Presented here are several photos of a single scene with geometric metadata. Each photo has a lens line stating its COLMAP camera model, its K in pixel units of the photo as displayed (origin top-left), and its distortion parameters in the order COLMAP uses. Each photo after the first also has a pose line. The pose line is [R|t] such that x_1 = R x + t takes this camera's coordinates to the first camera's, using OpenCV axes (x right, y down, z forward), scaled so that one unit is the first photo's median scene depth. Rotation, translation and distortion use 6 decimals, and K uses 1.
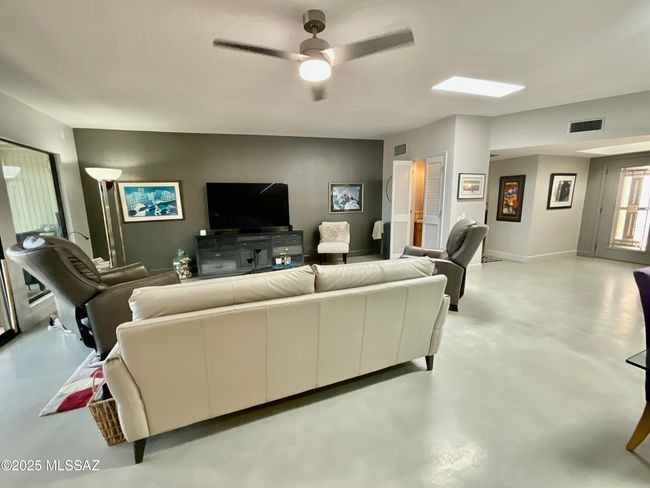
lens RADIAL K [[264.9, 0, 323.8], [0, 264.9, 243.6], [0, 0, 1]] dist [0.001237, 0.000476]
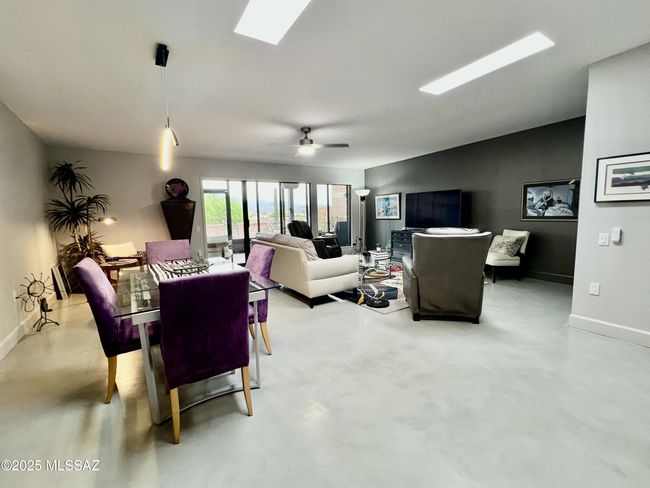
lens RADIAL K [[285.7, 0, 325.3], [0, 285.7, 241.5], [0, 0, 1]] dist [0.000129, -0.000011]
pose [[0.216750, 0.116046, -0.969305, 0.923315], [-0.140707, 0.986256, 0.086612, -0.049861], [0.966034, 0.117615, 0.230099, 0.268076]]
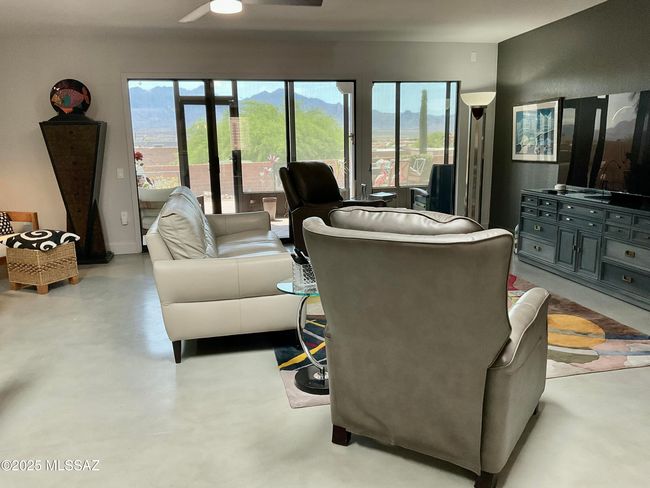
lens RADIAL K [[536.1, 0, 324.6], [0, 536.1, 246.5], [0, 0, 1]] dist [0.011671, 0.004986]
pose [[-0.151004, 0.214433, -0.964995, 0.769640], [-0.142685, 0.961239, 0.235926, -0.122693], [0.978181, 0.173316, -0.114555, 0.669152]]
